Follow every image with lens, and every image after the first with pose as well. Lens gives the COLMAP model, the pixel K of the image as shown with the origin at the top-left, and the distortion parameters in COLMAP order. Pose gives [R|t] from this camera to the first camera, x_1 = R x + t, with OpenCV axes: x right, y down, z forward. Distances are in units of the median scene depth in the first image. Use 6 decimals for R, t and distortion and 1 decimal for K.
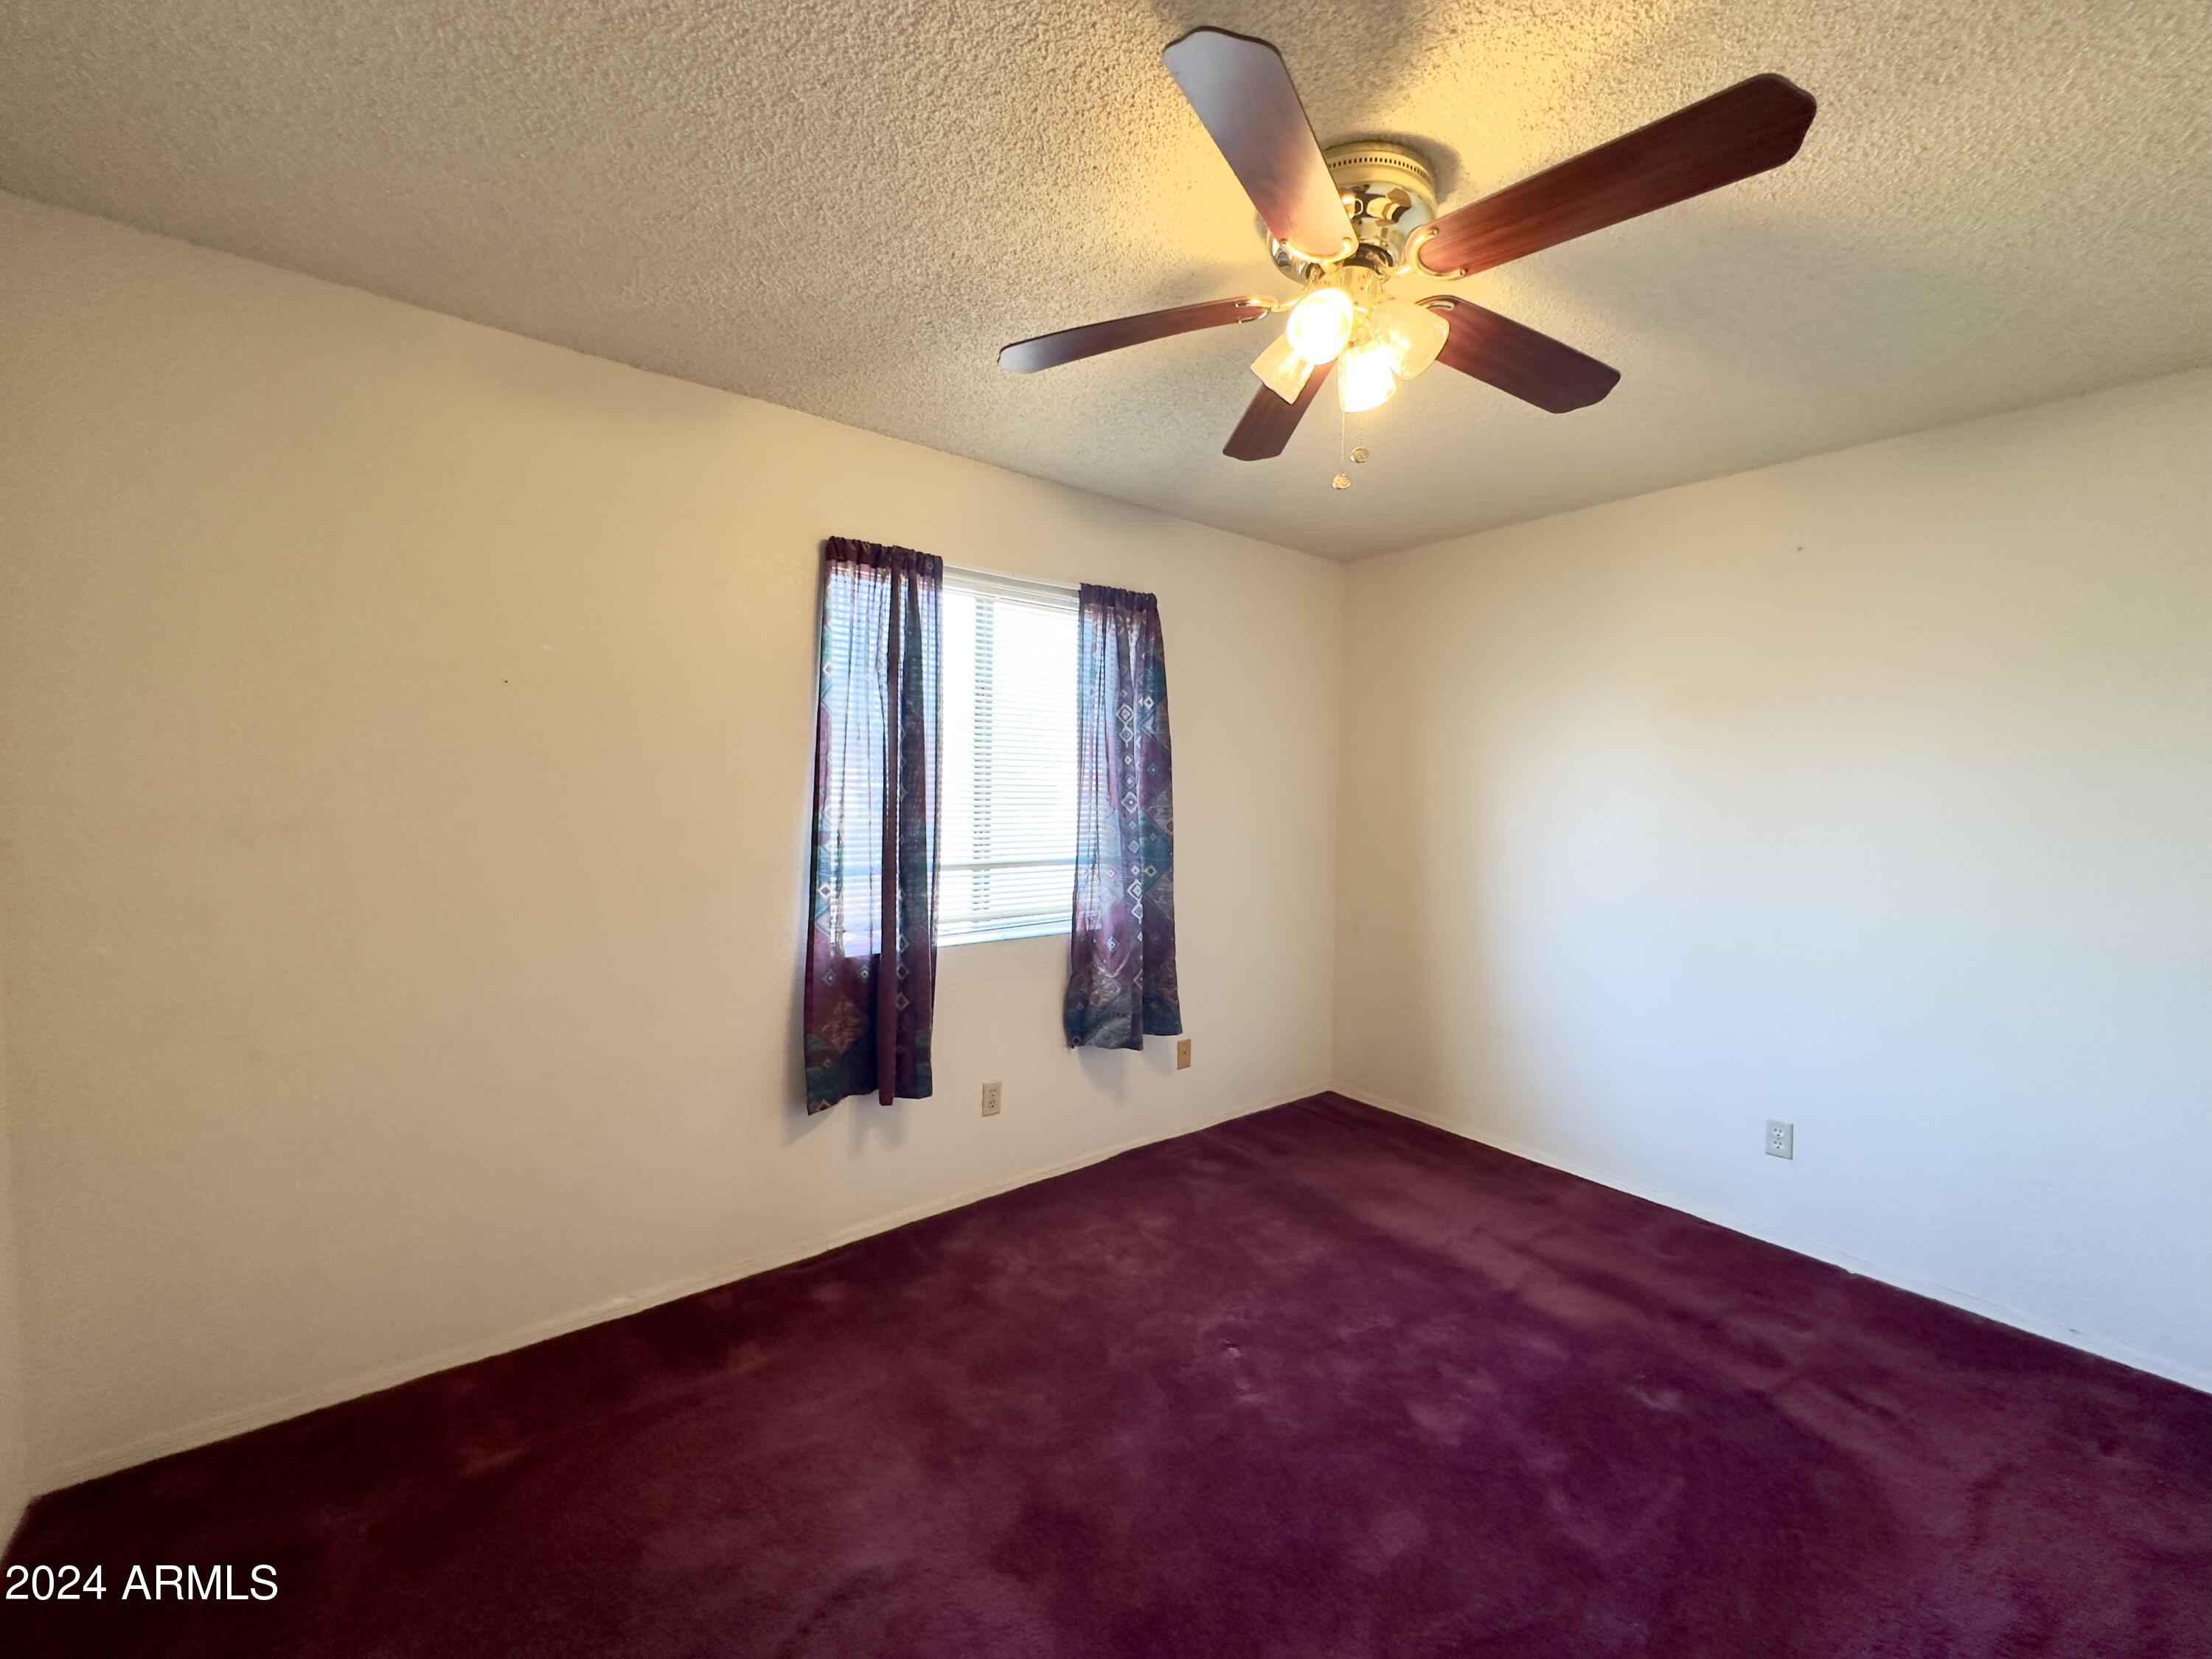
lens RADIAL K [[882.3, 0, 1112.3], [0, 882.3, 829.9], [0, 0, 1]] dist [-0.003476, 0.000010]
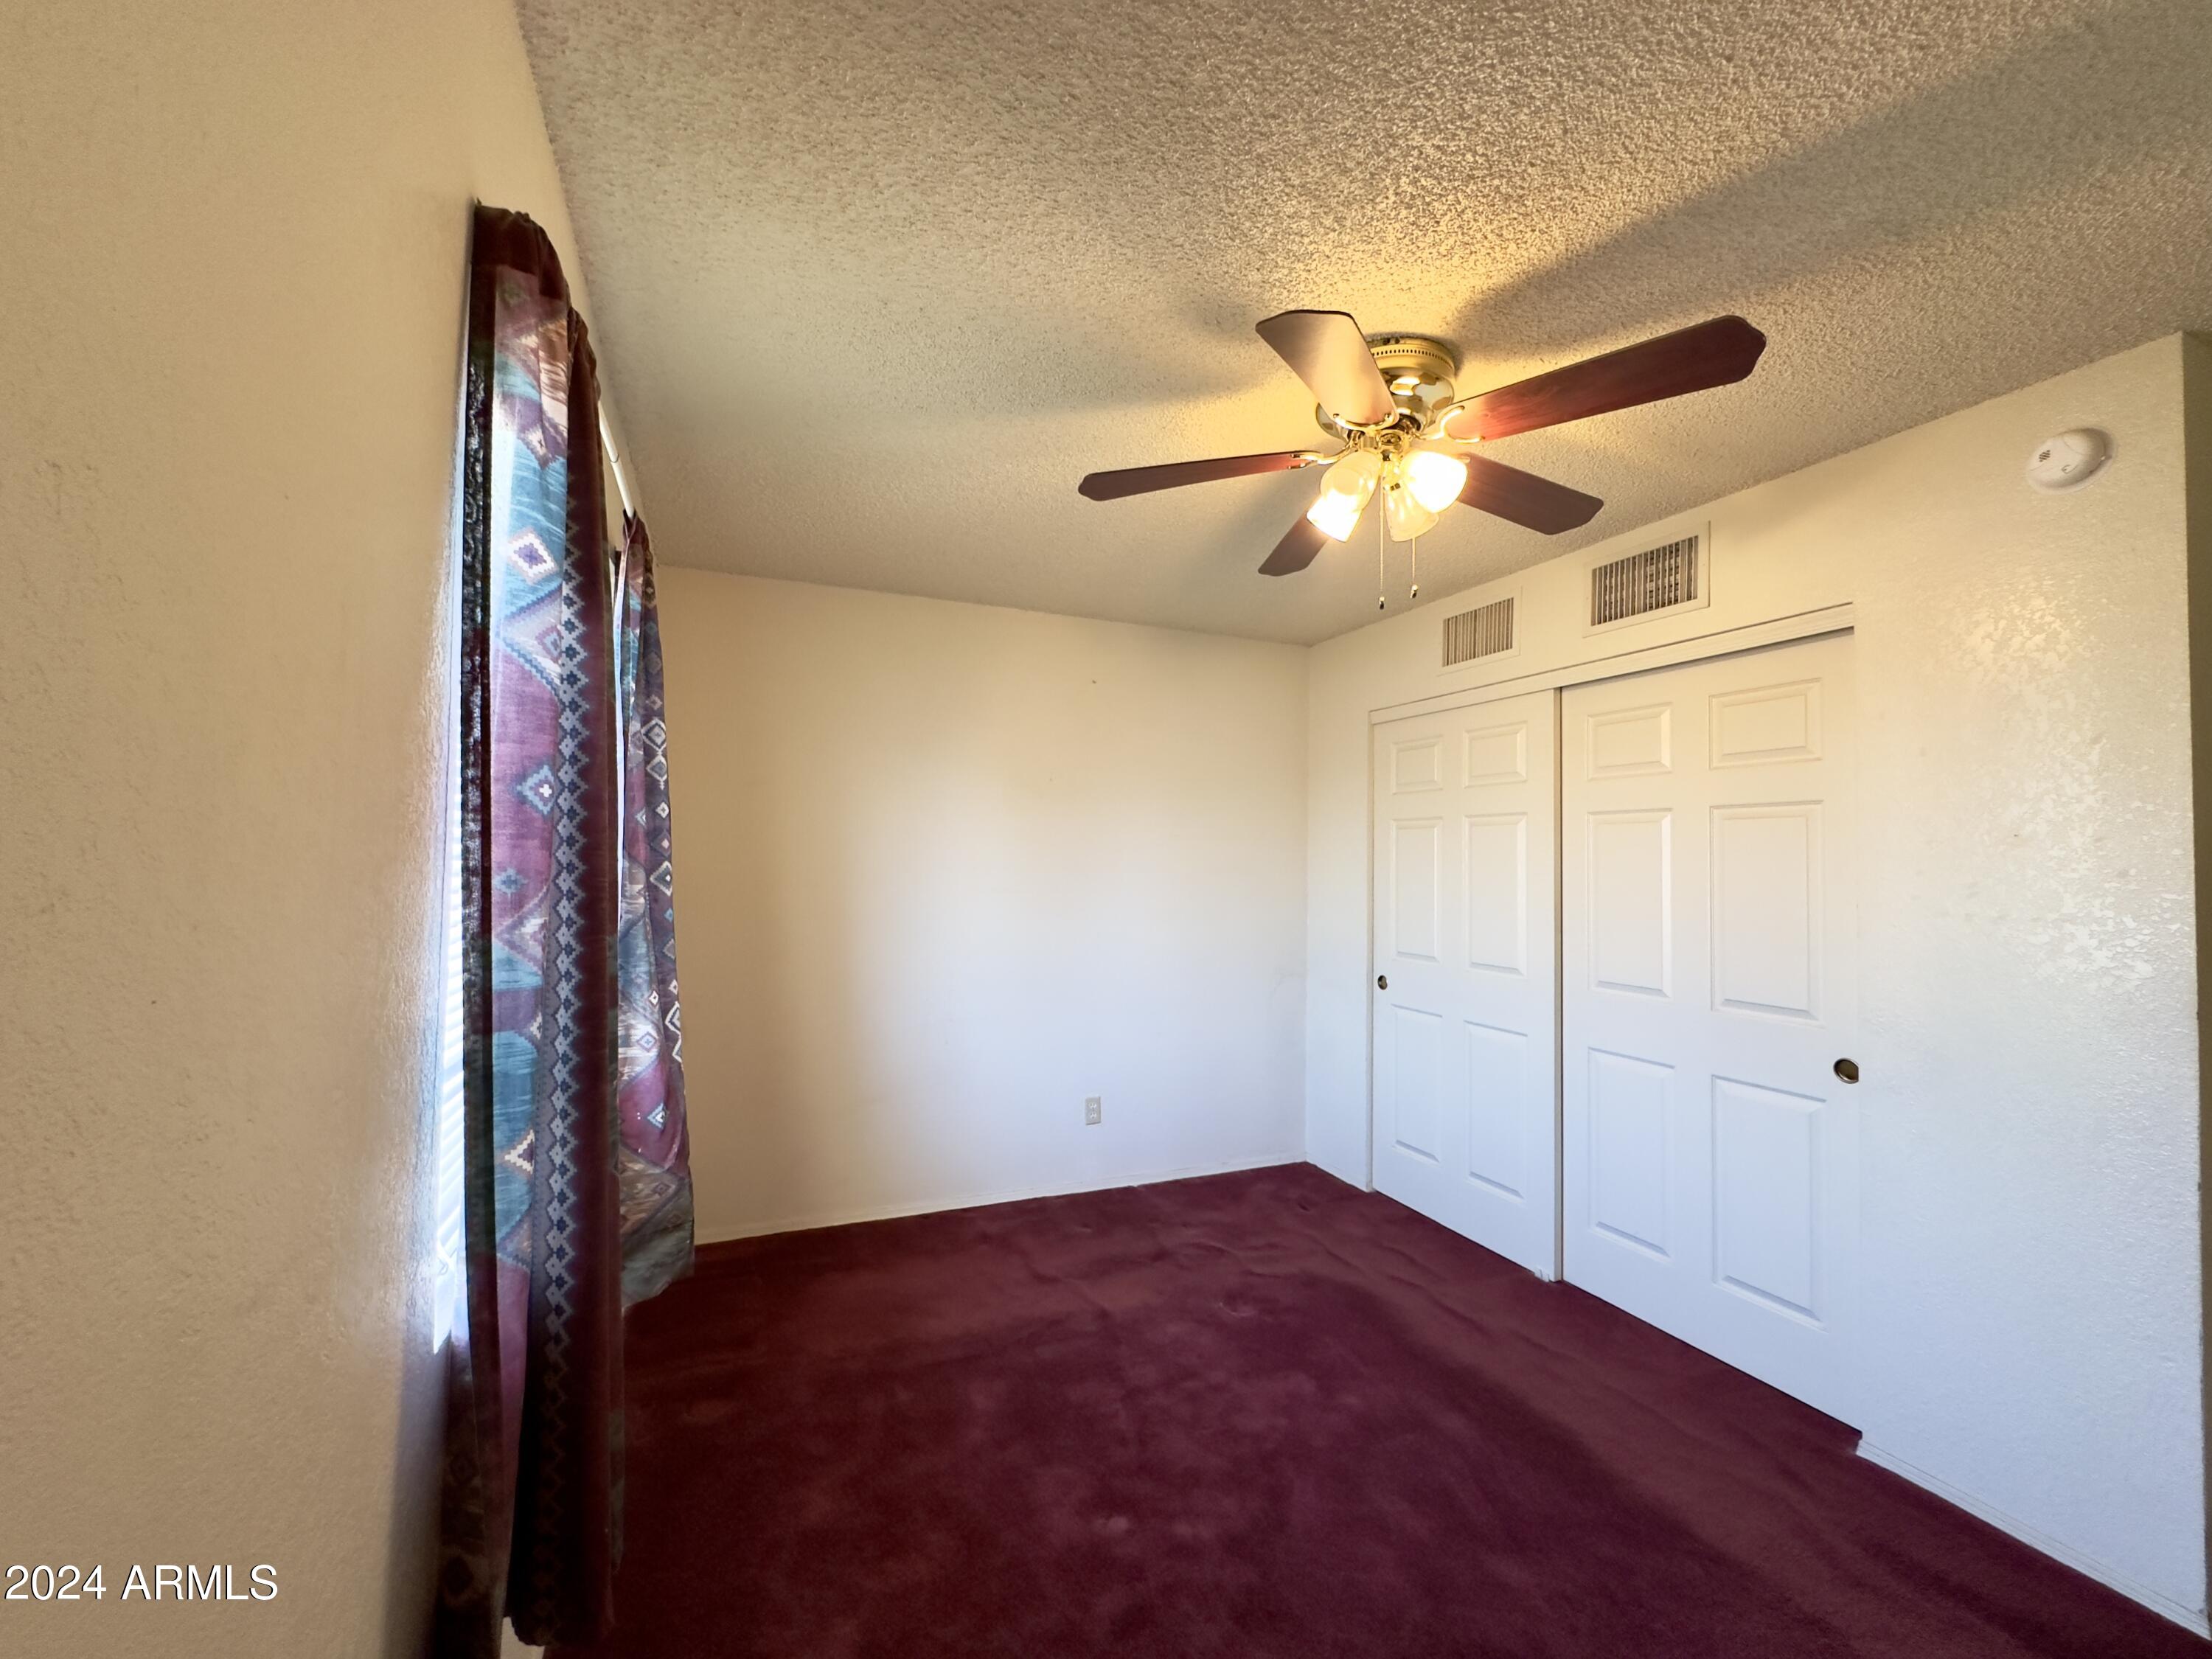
lens RADIAL K [[882.3, 0, 1109.5], [0, 882.3, 832.7], [0, 0, 1]] dist [-0.003476, 0.000010]
pose [[0.272956, 0.014025, 0.961924, -0.554750], [0.029452, 0.999303, -0.022928, -0.045058], [-0.961576, 0.034589, 0.272353, 0.599069]]
